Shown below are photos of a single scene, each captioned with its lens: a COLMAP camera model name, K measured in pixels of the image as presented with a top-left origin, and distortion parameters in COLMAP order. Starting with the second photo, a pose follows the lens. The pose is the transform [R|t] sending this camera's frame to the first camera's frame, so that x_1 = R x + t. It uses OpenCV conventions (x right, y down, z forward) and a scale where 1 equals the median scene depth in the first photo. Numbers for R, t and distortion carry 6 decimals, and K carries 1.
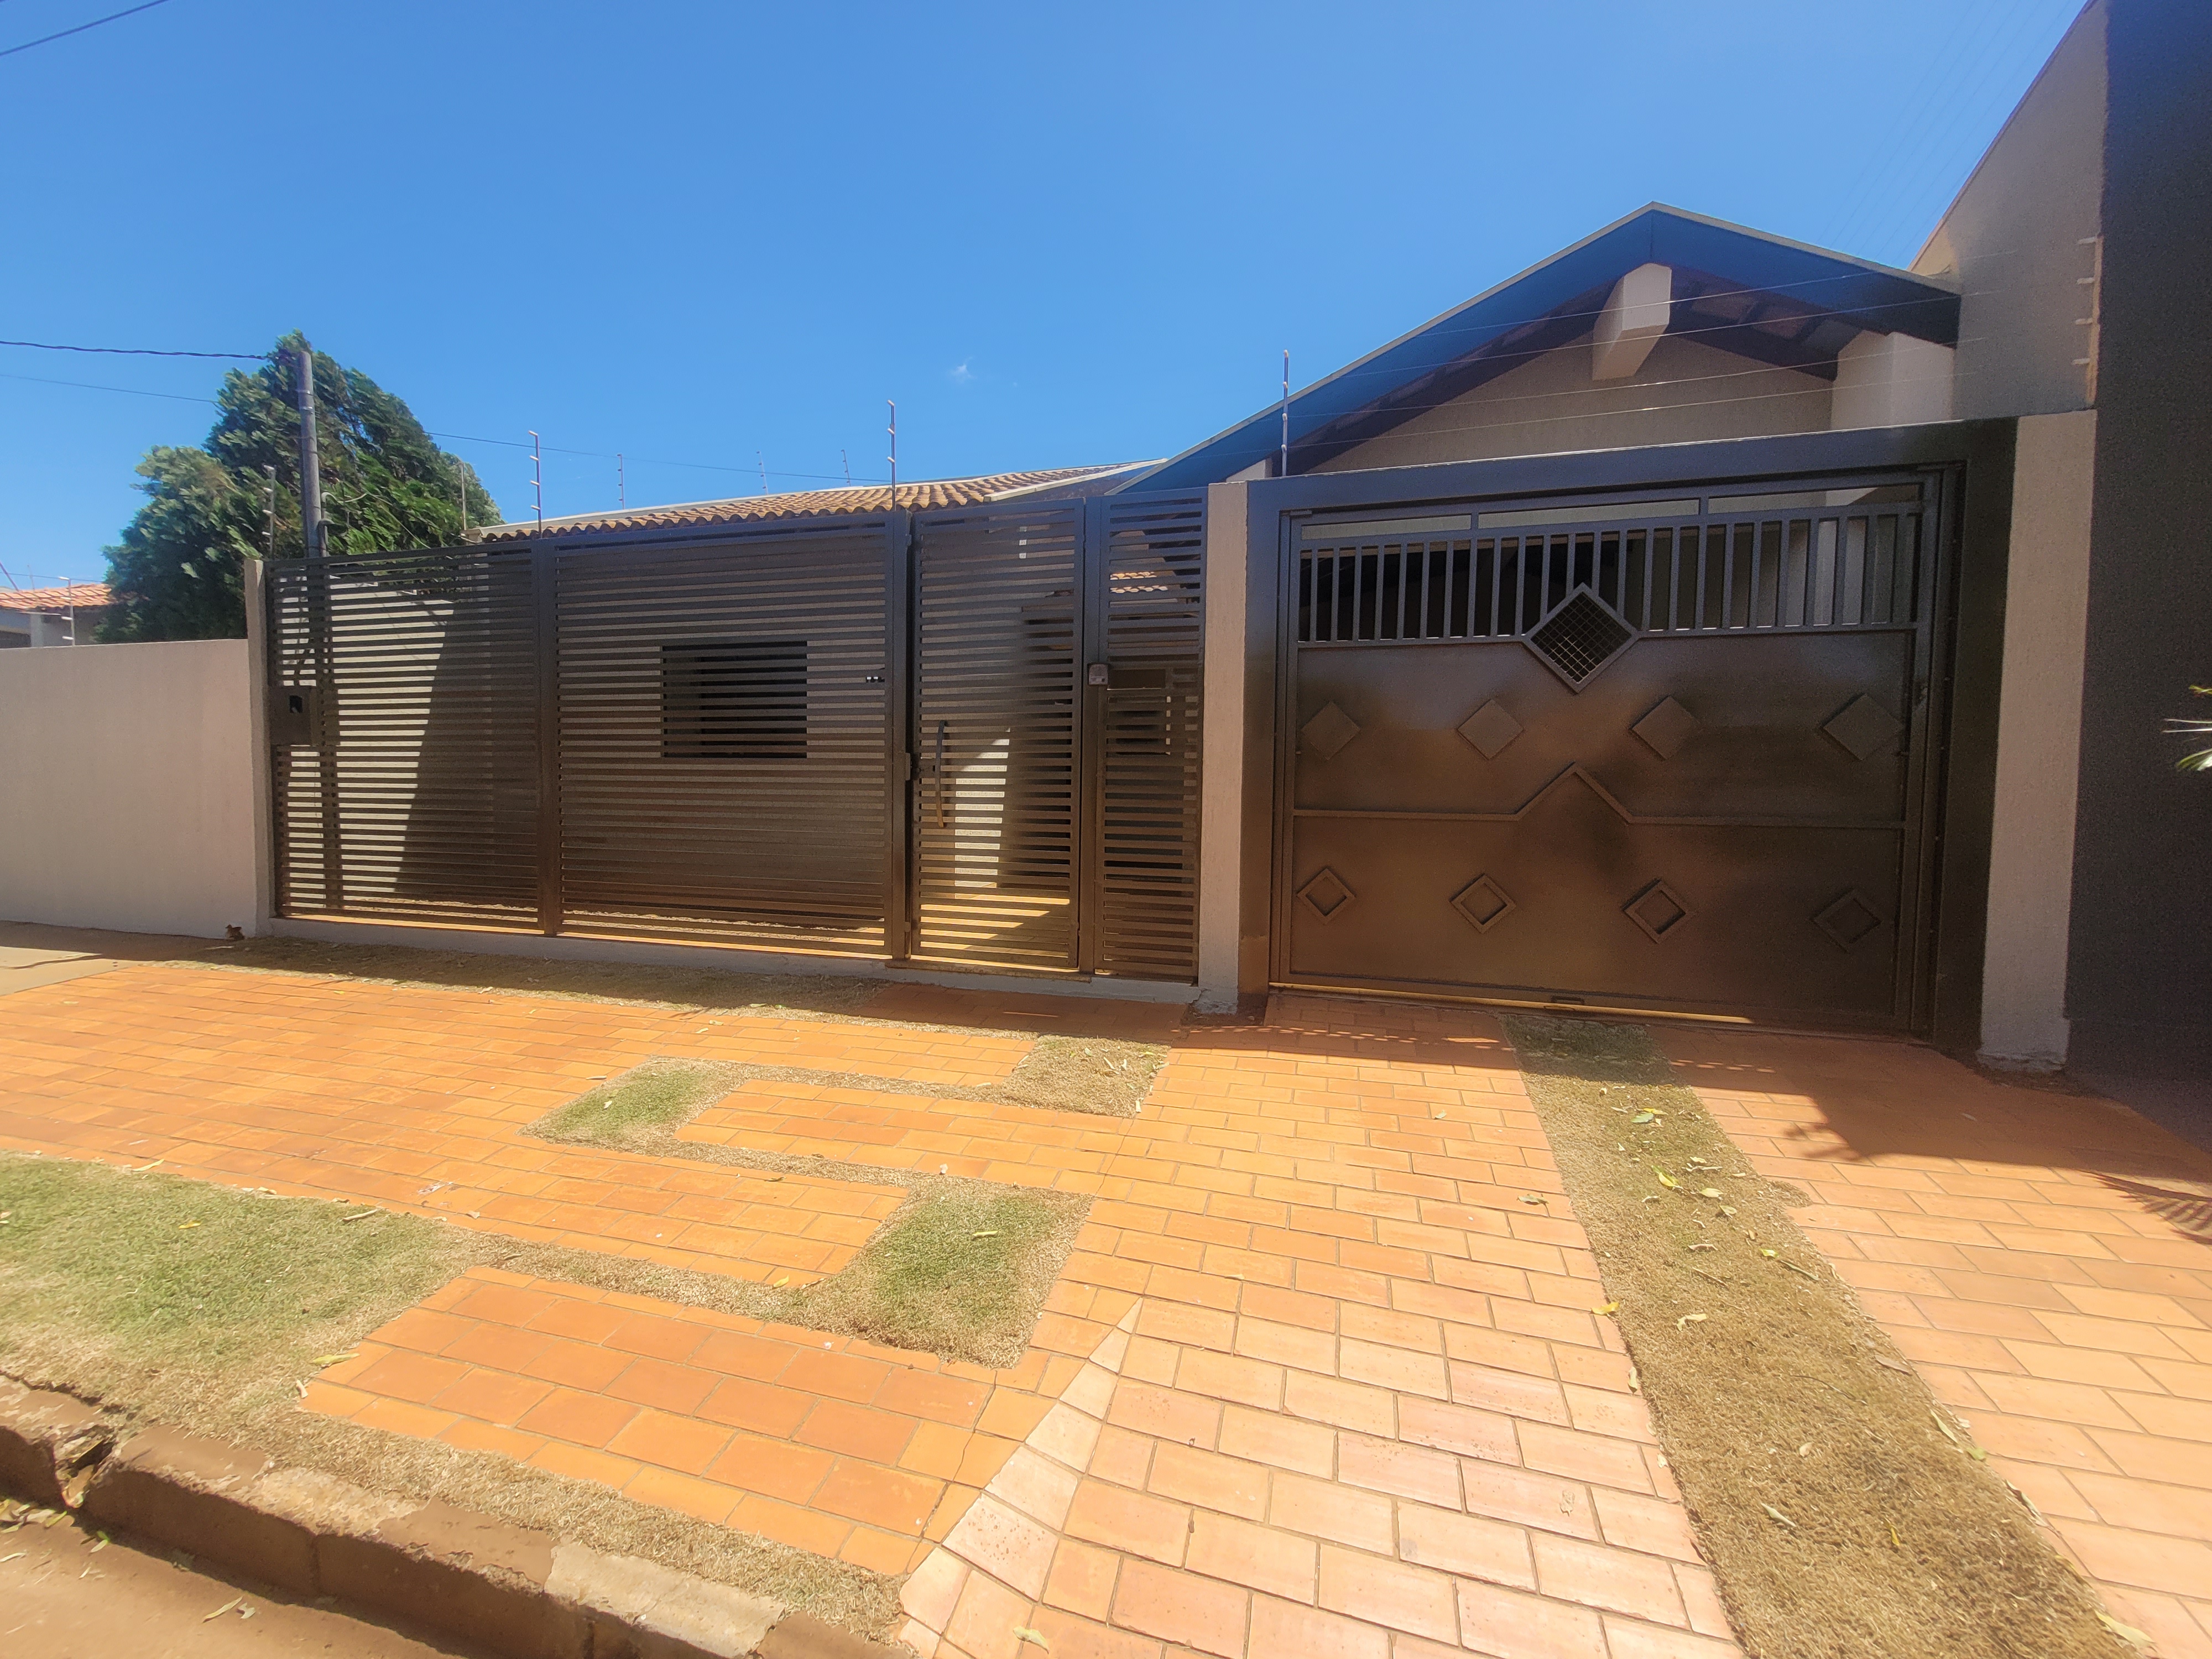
lens RADIAL K [[866.1, 0, 1101.7], [0, 866.1, 828.7], [0, 0, 1]] dist [-0.000348, -0.000222]
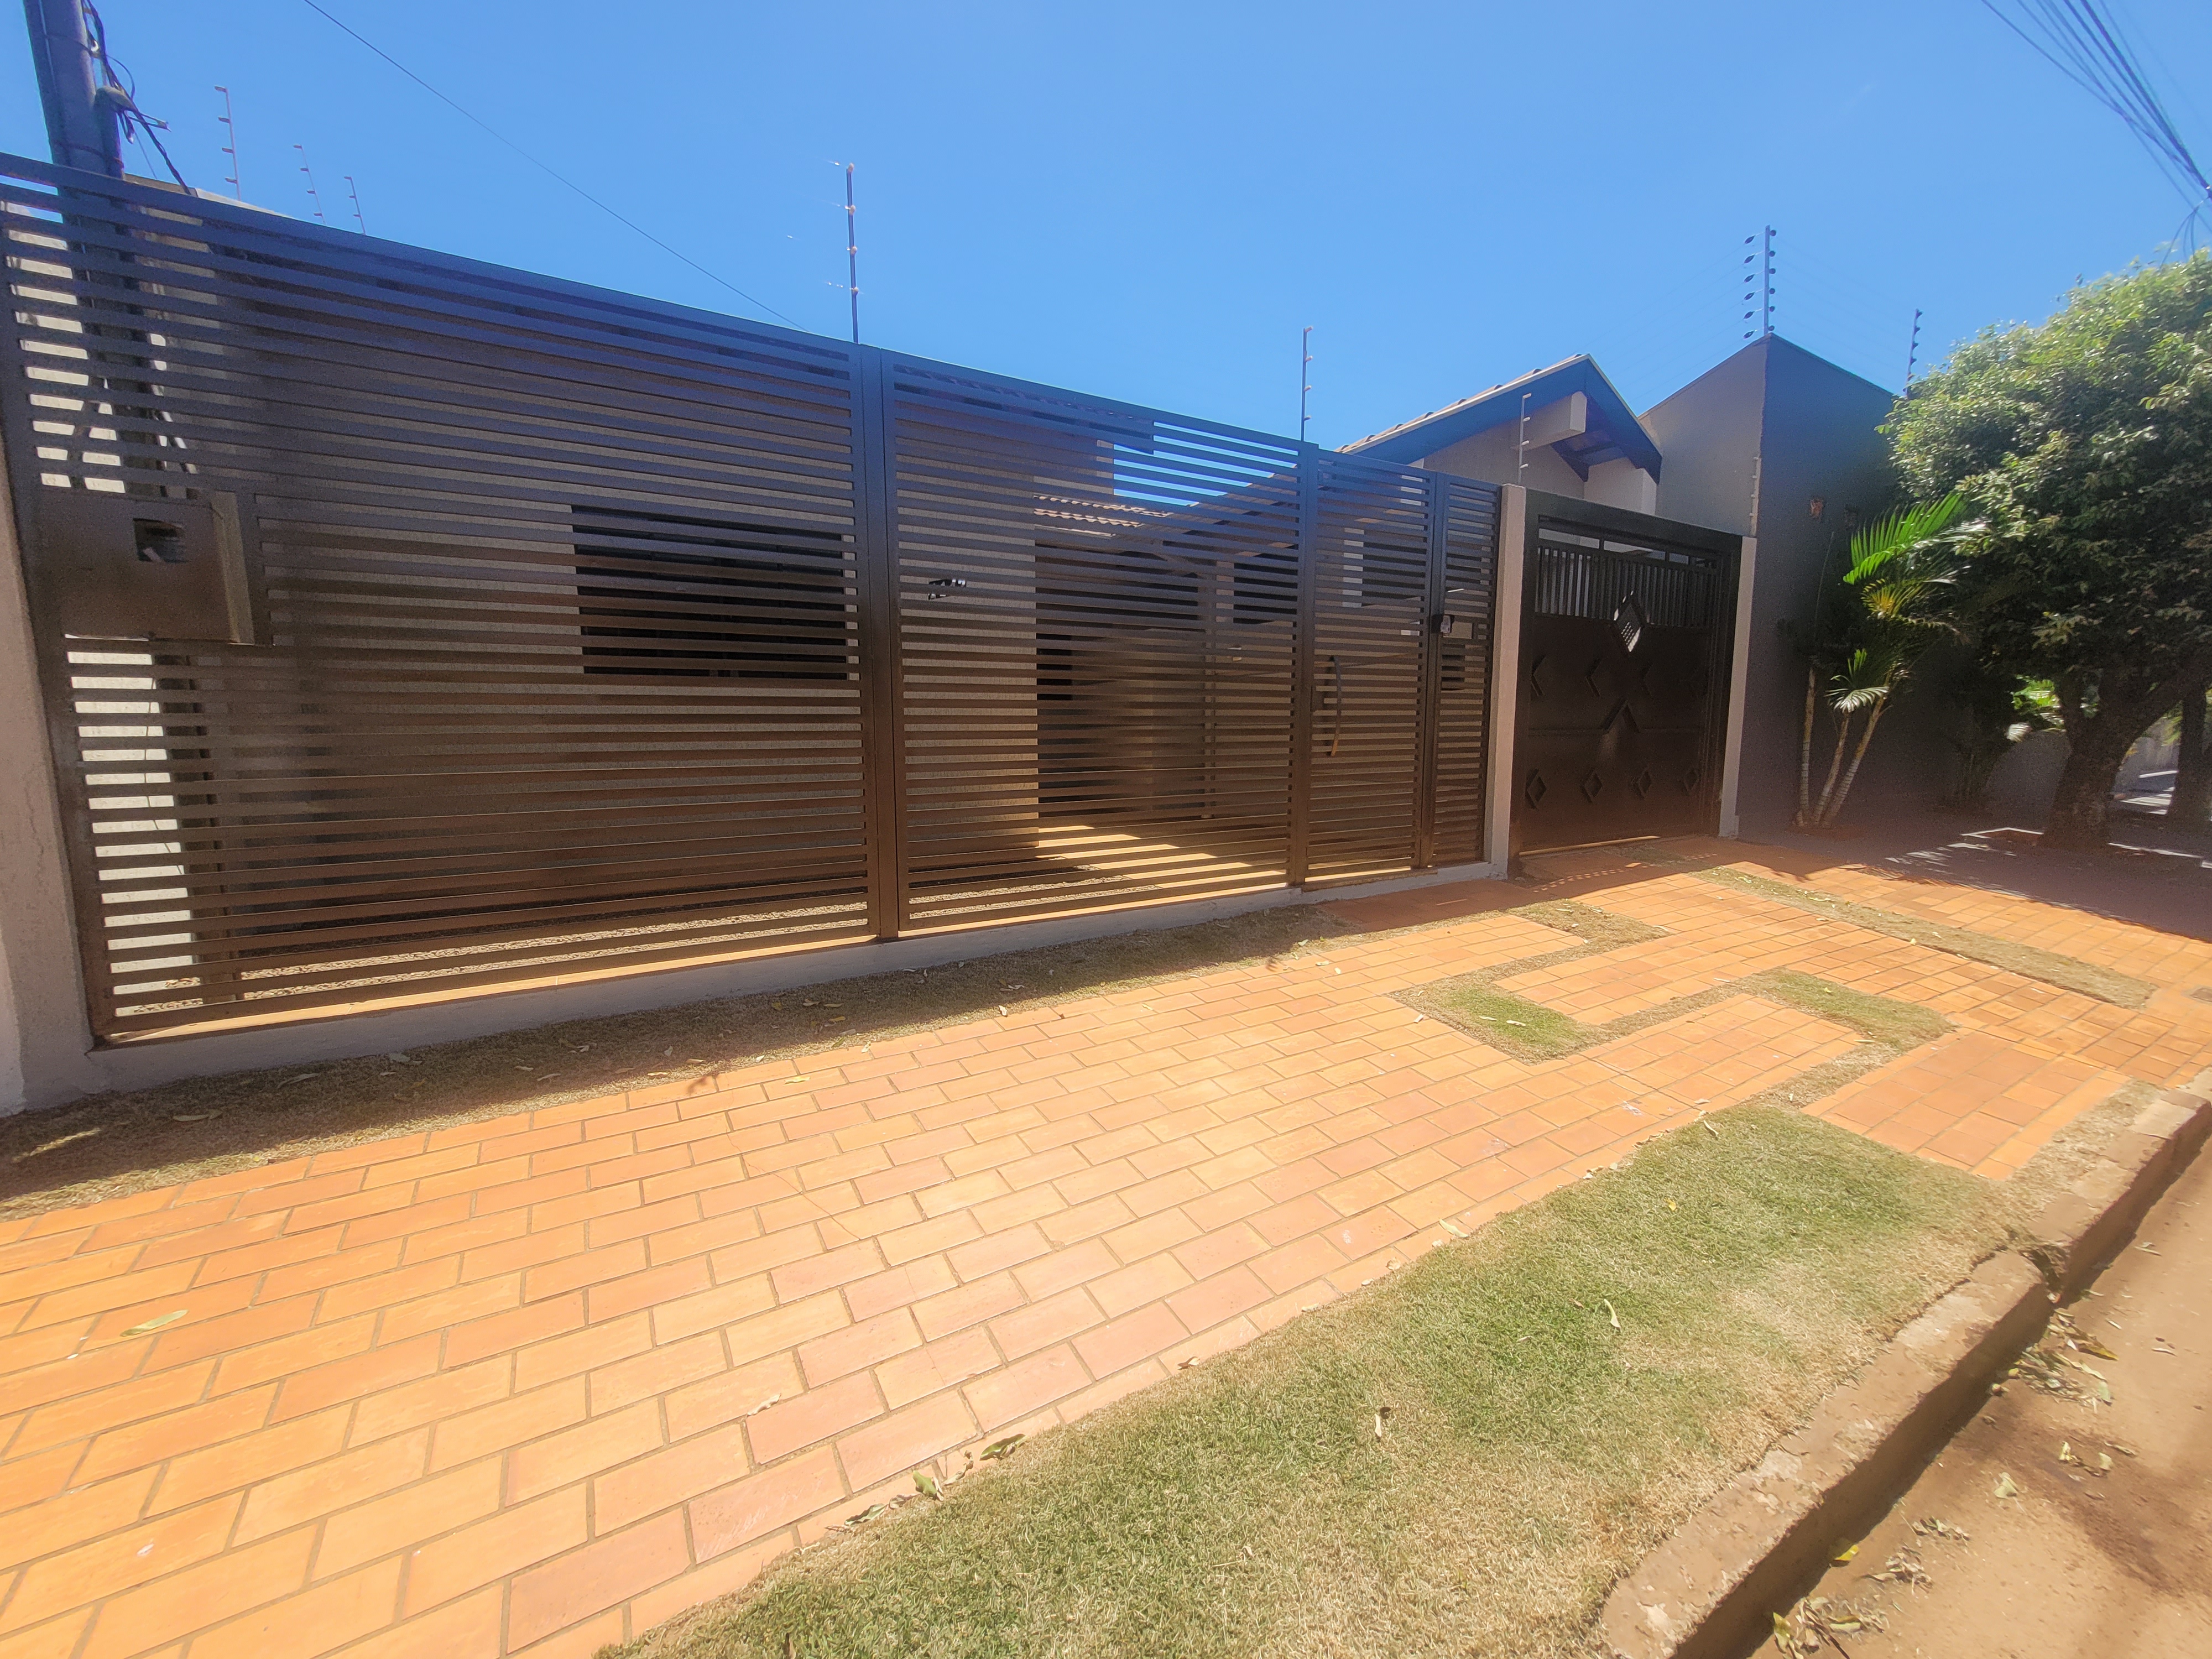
lens RADIAL K [[866.1, 0, 1101.8], [0, 866.1, 829.4], [0, 0, 1]] dist [-0.000348, -0.000222]
pose [[0.690048, -0.102372, 0.716487, -0.907934], [0.046335, 0.994164, 0.097421, -0.021645], [-0.722279, -0.034027, 0.690764, 0.358175]]
